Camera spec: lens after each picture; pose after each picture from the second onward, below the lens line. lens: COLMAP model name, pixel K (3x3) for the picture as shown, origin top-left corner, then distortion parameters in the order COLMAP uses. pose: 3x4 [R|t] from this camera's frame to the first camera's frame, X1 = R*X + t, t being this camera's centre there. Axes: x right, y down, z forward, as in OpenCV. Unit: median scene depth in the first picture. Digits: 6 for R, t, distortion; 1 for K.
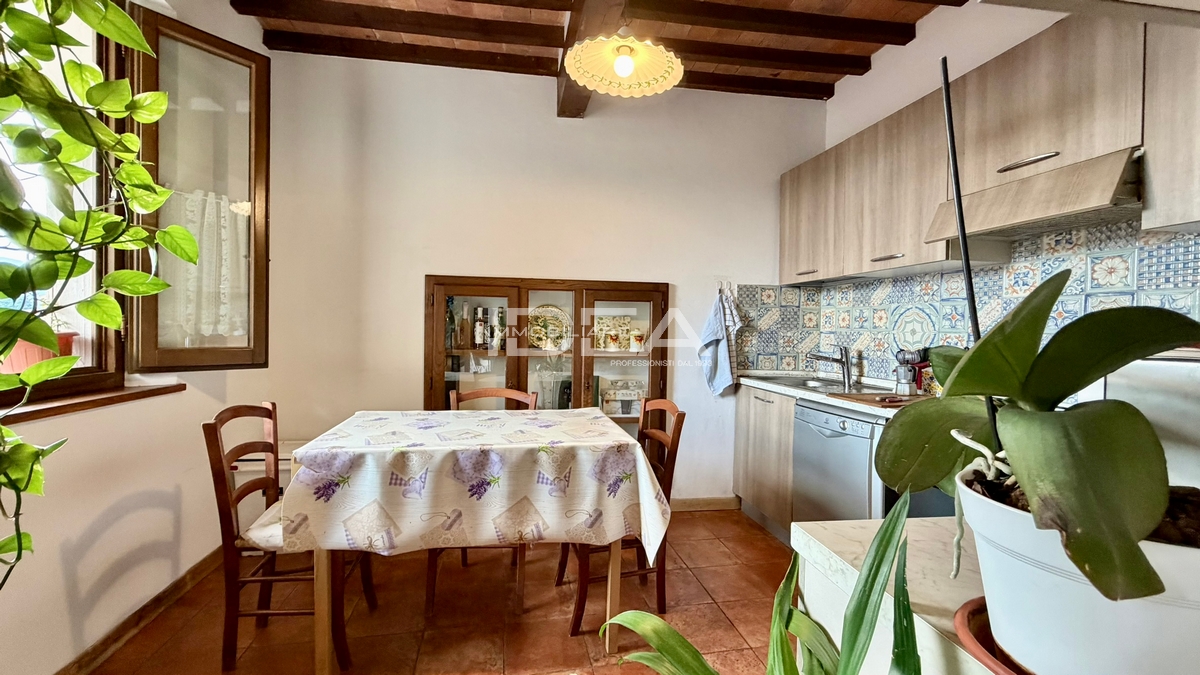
lens RADIAL K [[479.1, 0, 598.5], [0, 479.1, 336.6], [0, 0, 1]] dist [-0.002095, 0.000517]
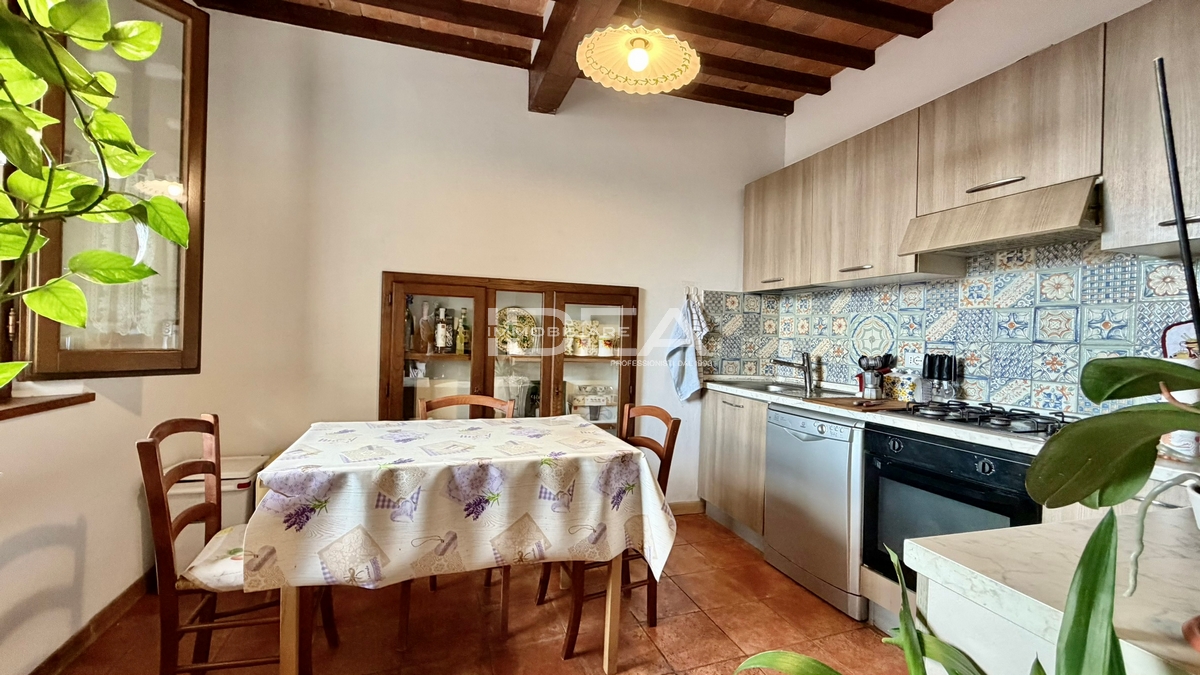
lens RADIAL K [[479.1, 0, 601.4], [0, 479.1, 336.7], [0, 0, 1]] dist [-0.002095, 0.000517]
pose [[0.988714, 0.011114, 0.149404, -0.120830], [-0.010032, 0.999918, -0.007992, -0.001078], [-0.149480, 0.006403, 0.988744, 0.050358]]
